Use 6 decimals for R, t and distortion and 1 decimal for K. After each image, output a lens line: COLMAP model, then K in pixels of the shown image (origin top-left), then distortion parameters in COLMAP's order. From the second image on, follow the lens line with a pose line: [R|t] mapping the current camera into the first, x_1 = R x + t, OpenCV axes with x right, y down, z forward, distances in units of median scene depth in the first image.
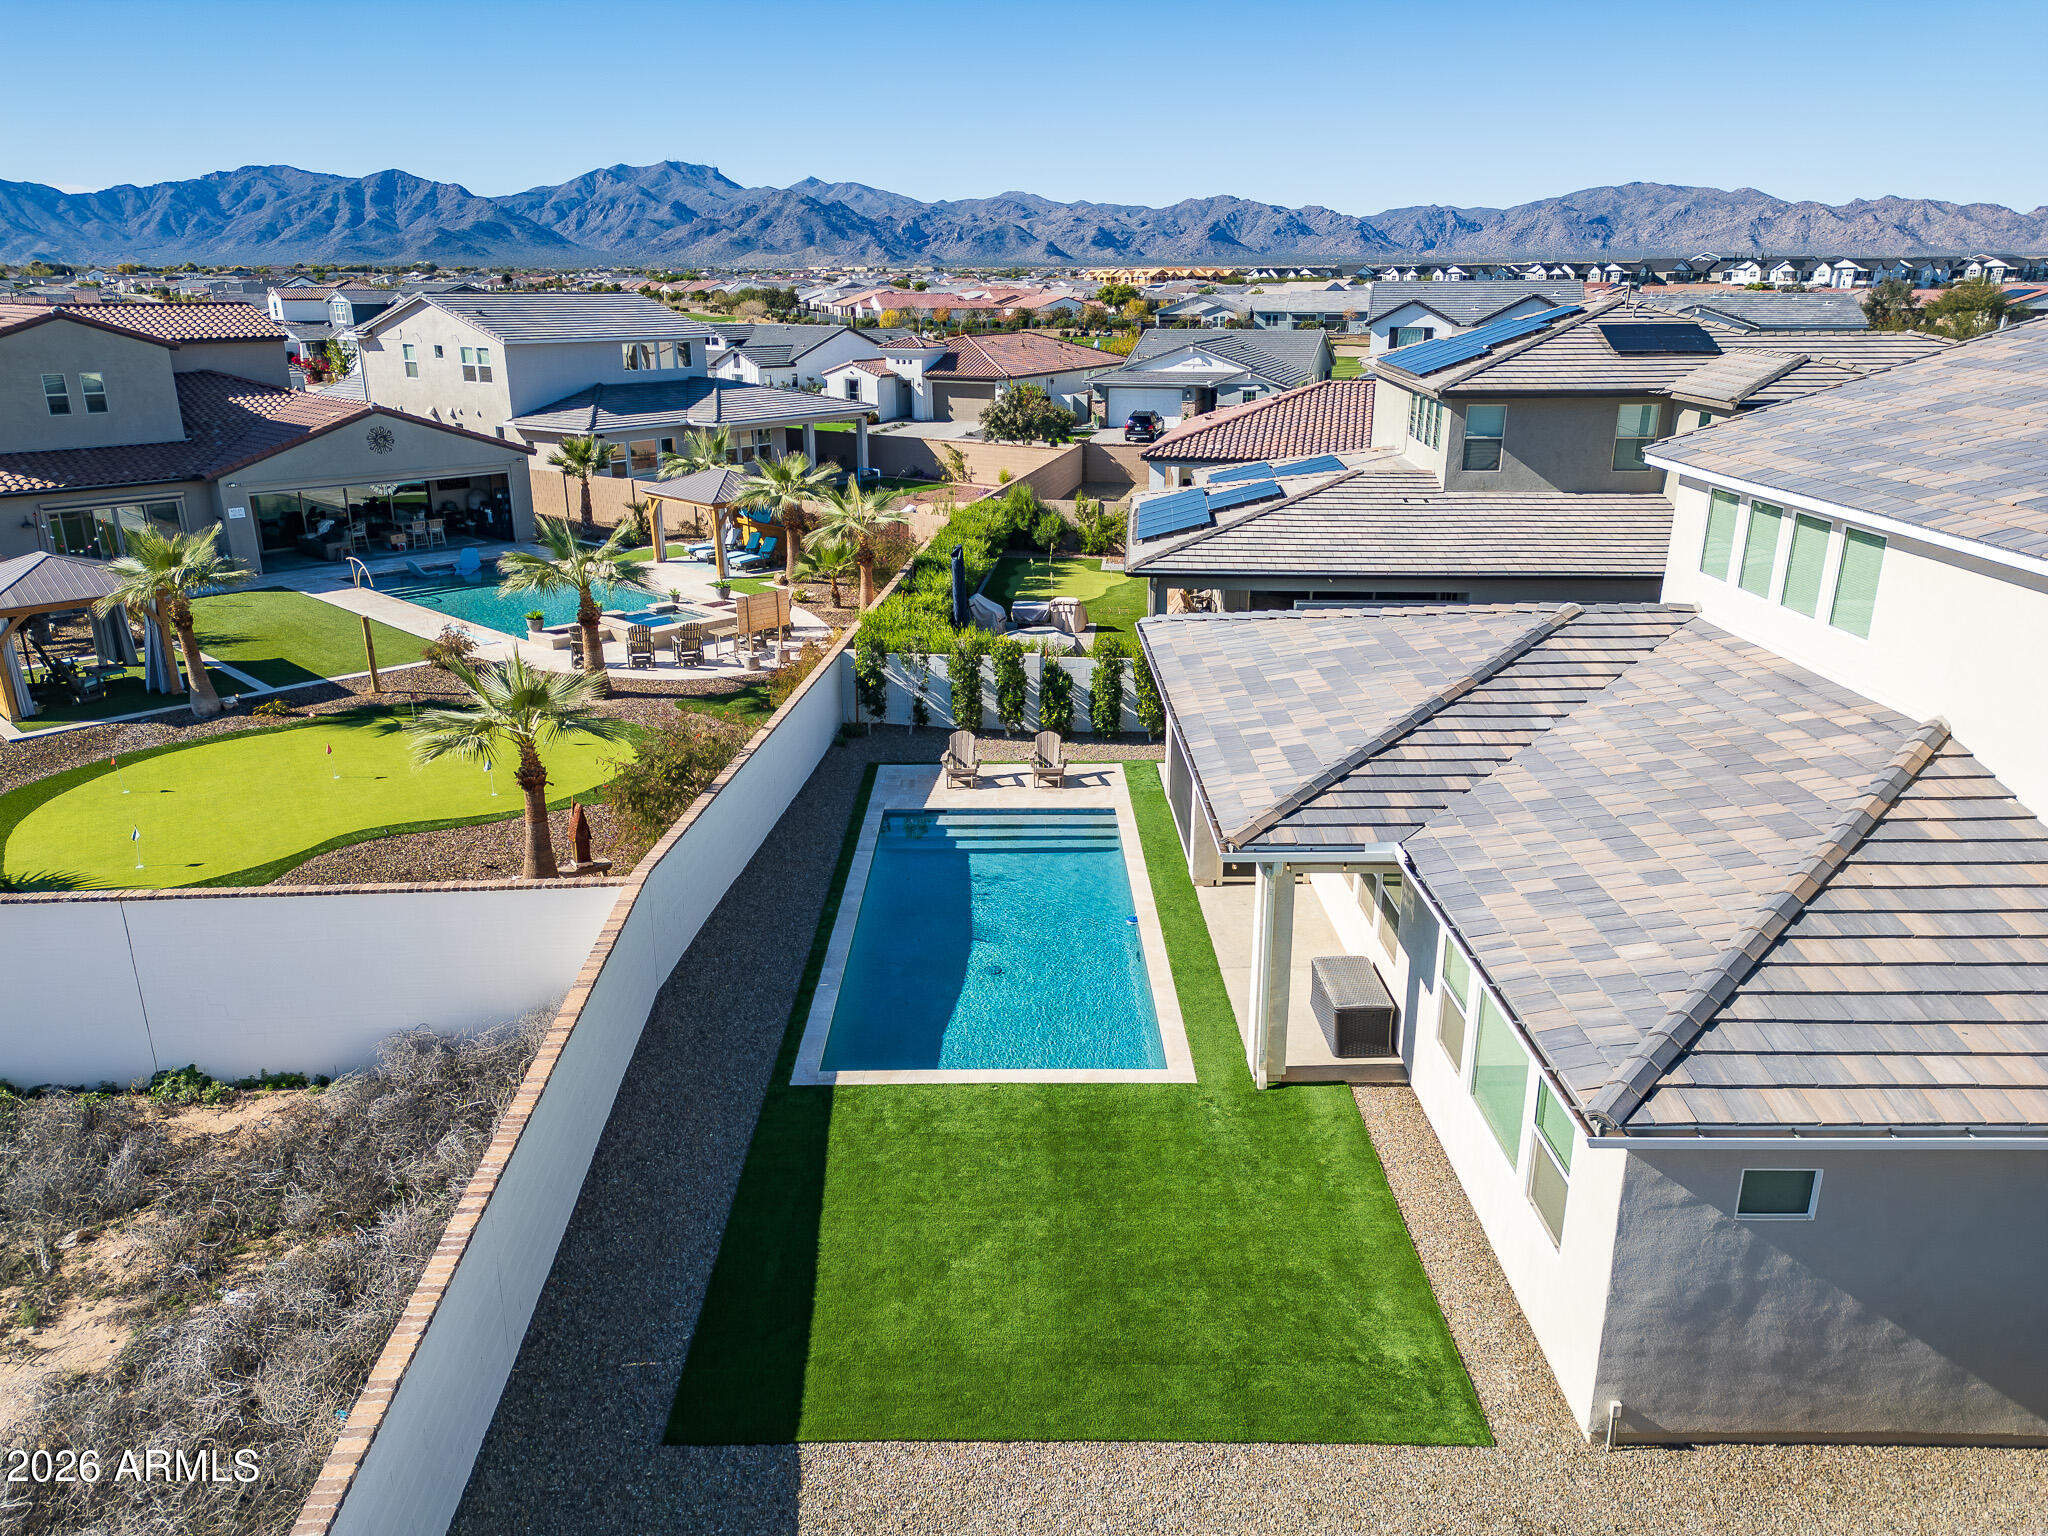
lens RADIAL K [[1433.3, 0, 1024.0], [0, 1433.3, 768.0], [0, 0, 1]] dist [0.094444, -0.097785]
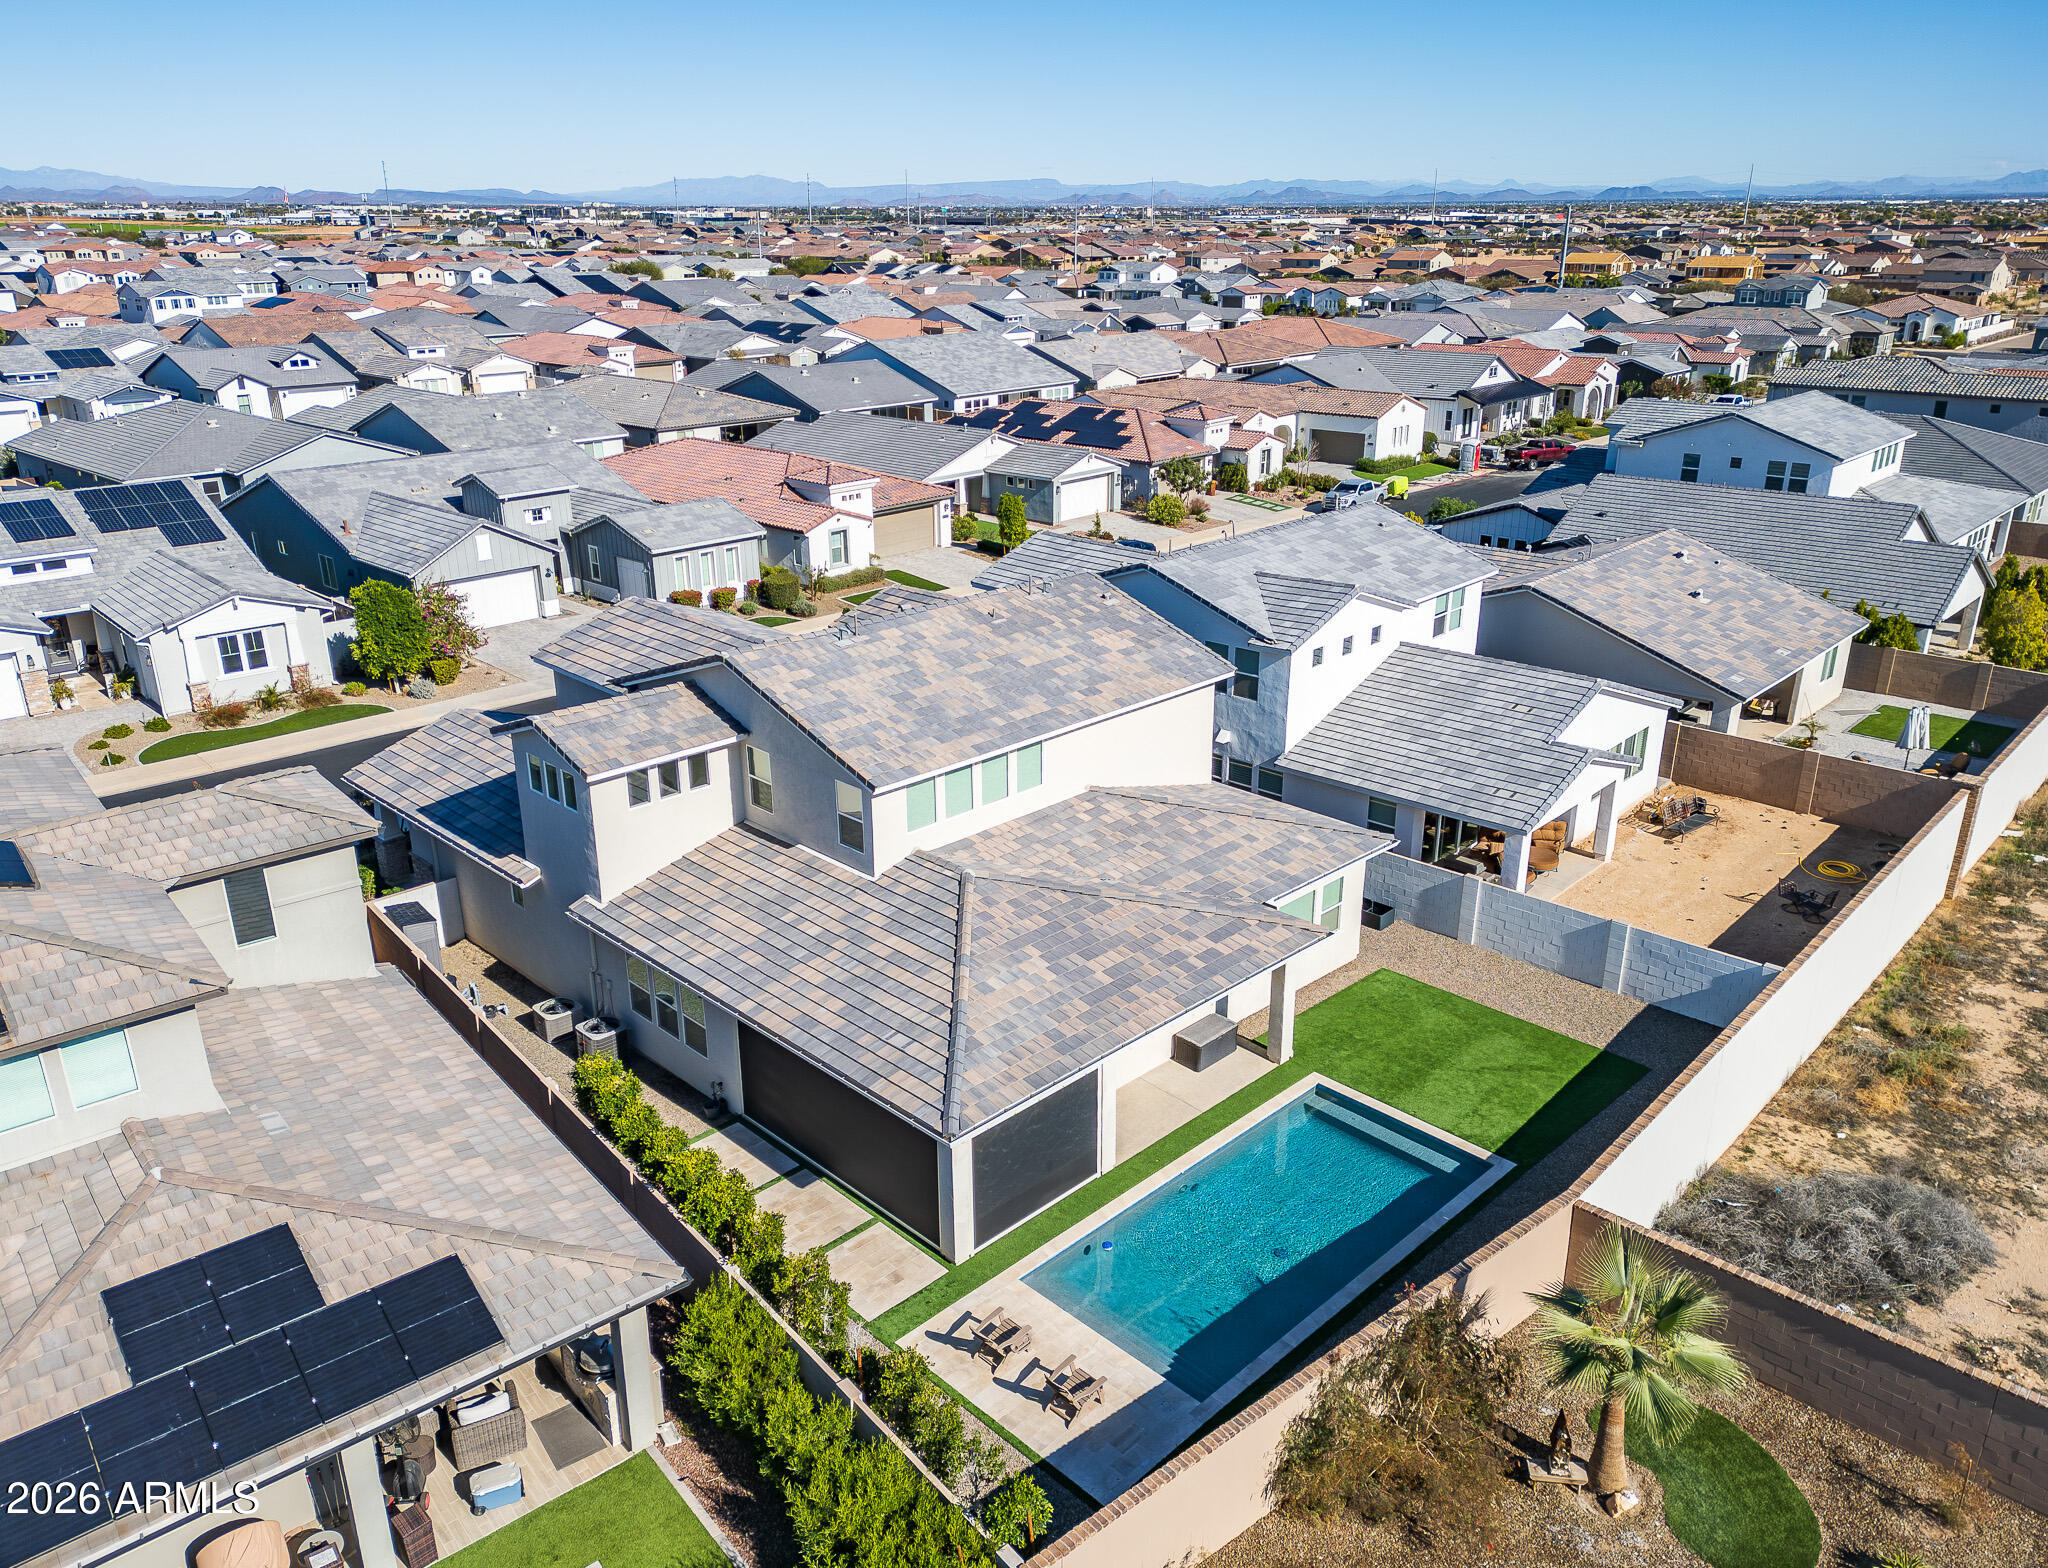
lens RADIAL K [[1508.5, 0, 1024.0], [0, 1508.5, 784.0], [0, 0, 1]] dist [0.094917, -0.102836]
pose [[-0.693186, -0.251701, 0.675381, -0.561476], [0.235648, 0.806401, 0.542390, -0.814251], [-0.681149, 0.535129, -0.499673, 1.342587]]
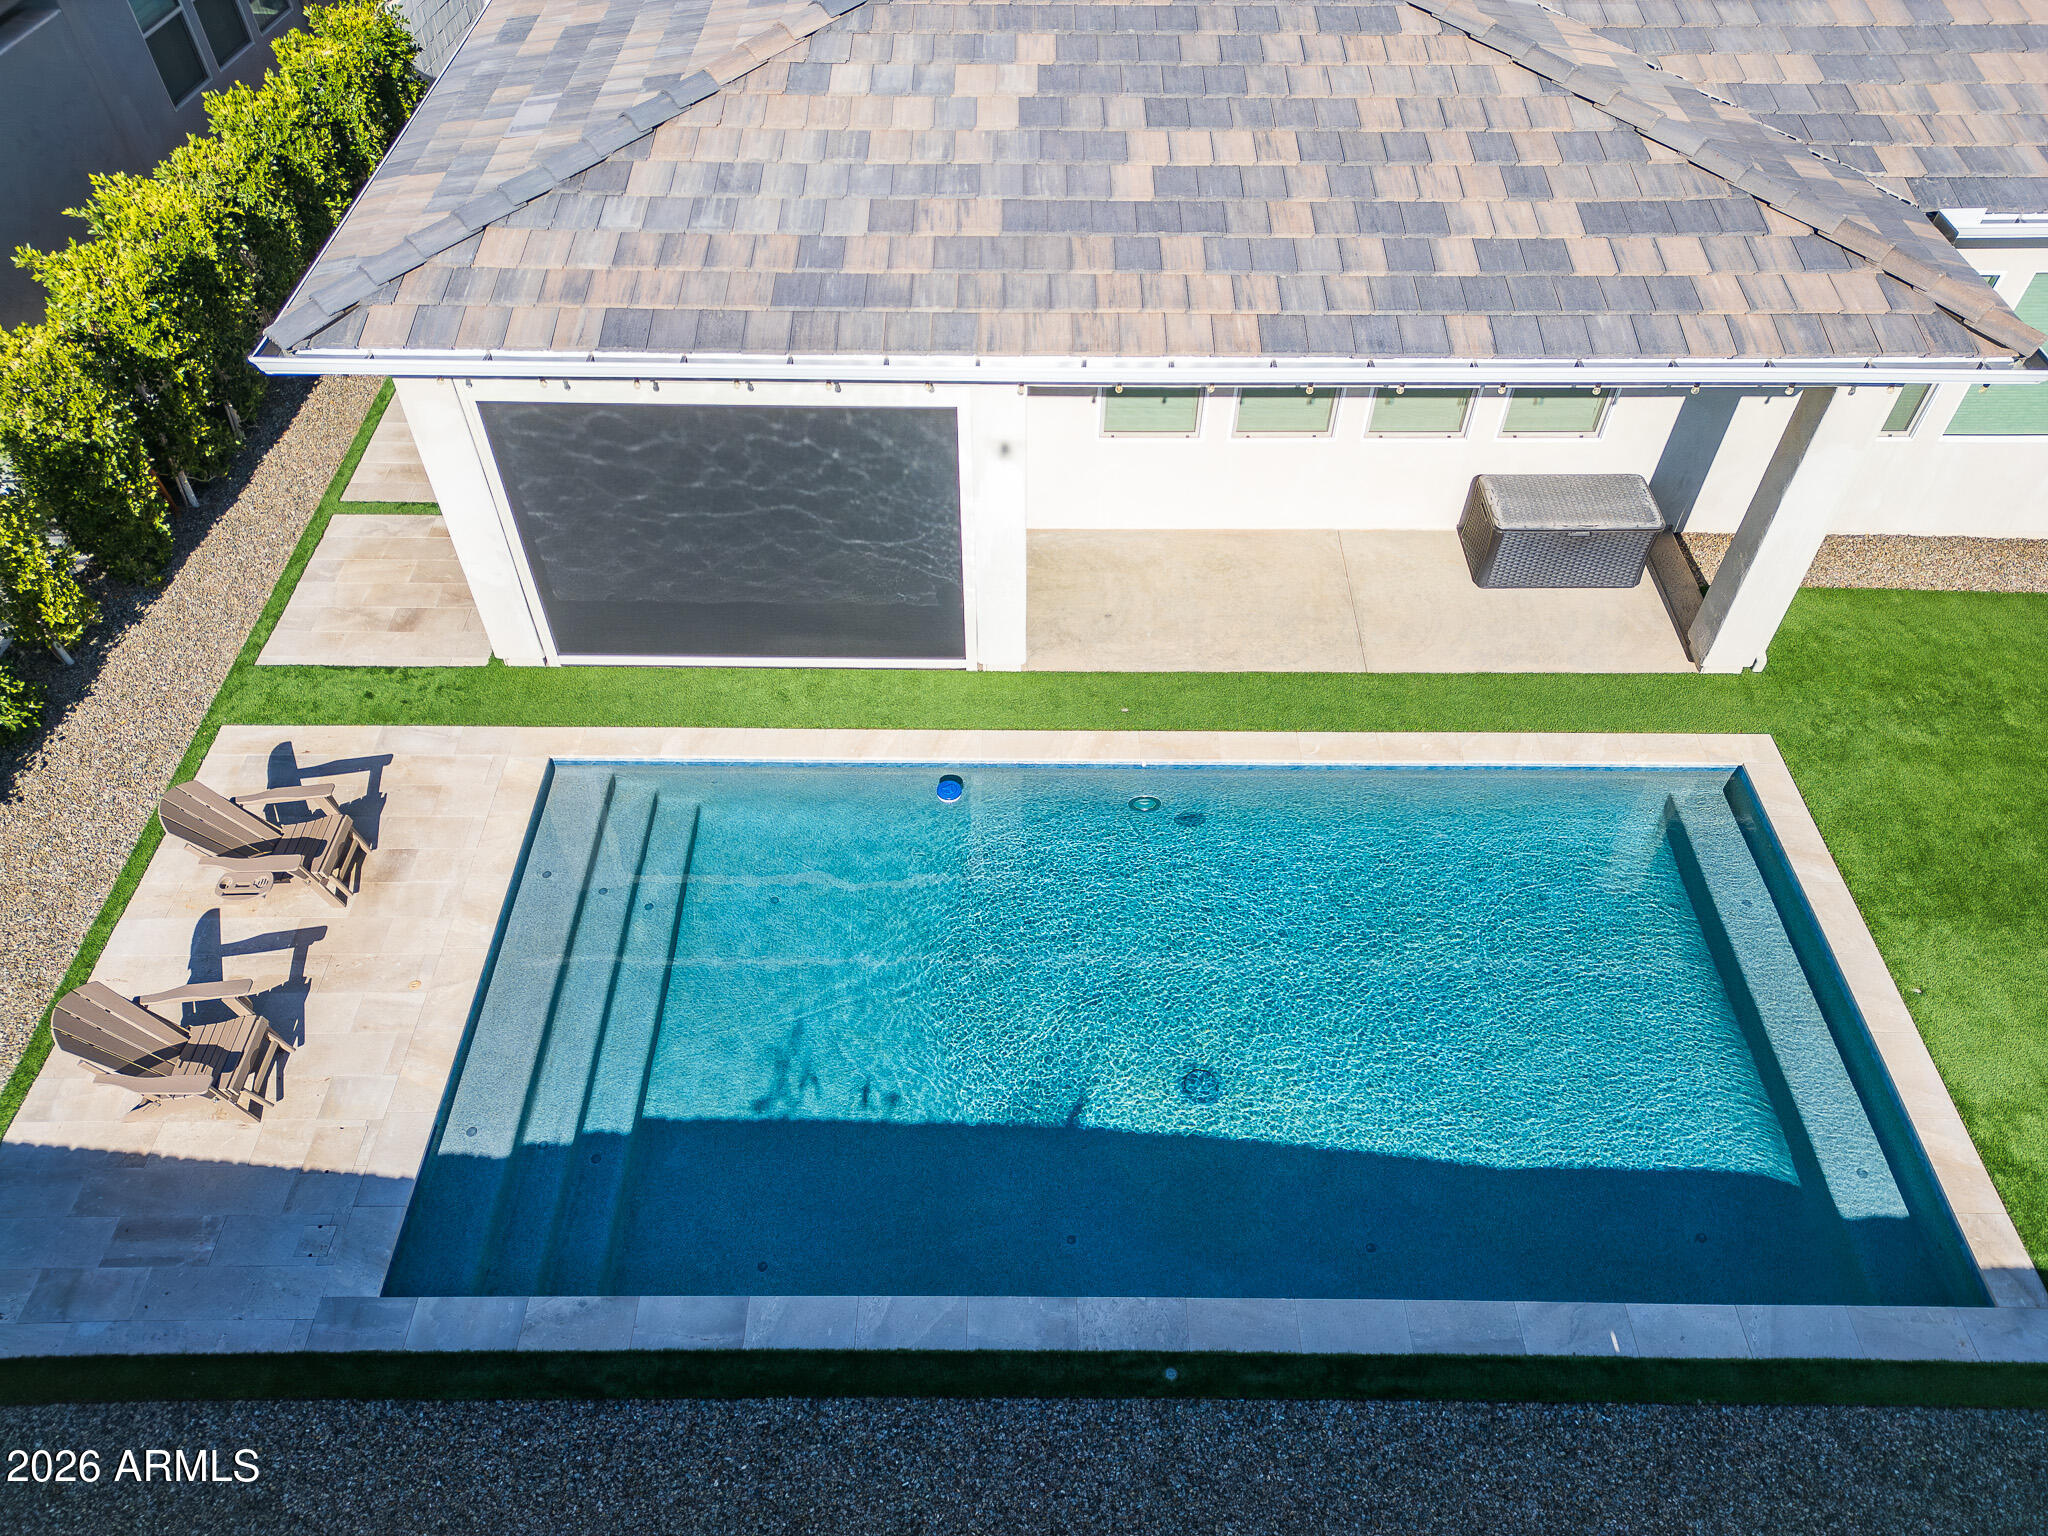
lens RADIAL K [[1456.3, 0, 1025.3], [0, 1456.3, 778.1], [0, 0, 1]] dist [0.052575, -0.041576]
pose [[0.009002, -0.732857, 0.680323, -0.232718], [0.311051, 0.648650, 0.694622, -0.224599], [-0.950350, 0.205362, 0.233796, 0.770799]]
